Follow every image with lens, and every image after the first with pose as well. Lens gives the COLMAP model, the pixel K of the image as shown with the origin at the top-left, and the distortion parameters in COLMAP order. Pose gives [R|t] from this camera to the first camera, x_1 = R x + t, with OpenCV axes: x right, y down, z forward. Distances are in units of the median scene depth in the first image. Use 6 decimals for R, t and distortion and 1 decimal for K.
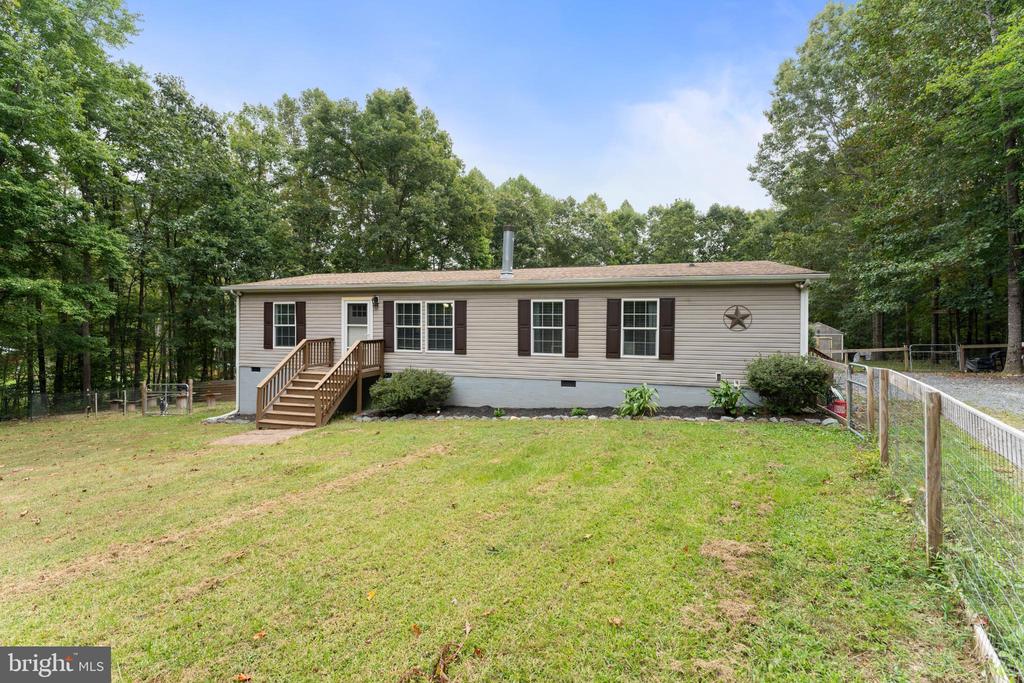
lens RADIAL K [[416.2, 0, 510.9], [0, 416.2, 325.2], [0, 0, 1]] dist [0.002645, 0.000083]
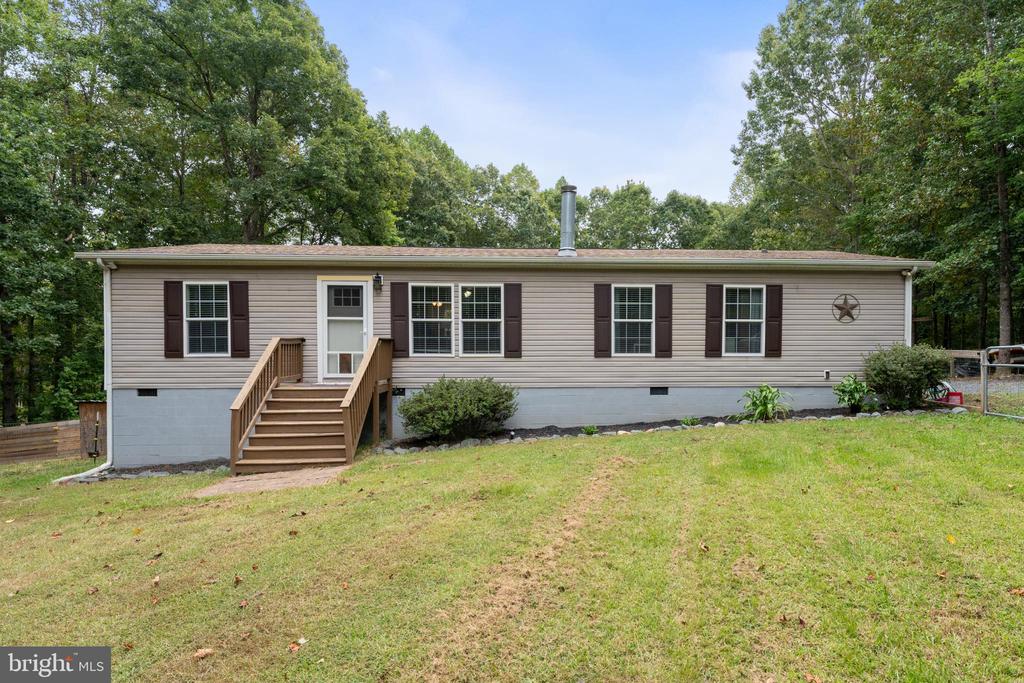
lens RADIAL K [[575.6, 0, 558.4], [0, 575.6, 359.9], [0, 0, 1]] dist [-0.000456, -0.000691]
pose [[0.946212, -0.013479, 0.323268, -0.362895], [0.006862, 0.999743, 0.021599, 0.051121], [-0.323476, -0.018219, 0.946061, 0.022089]]
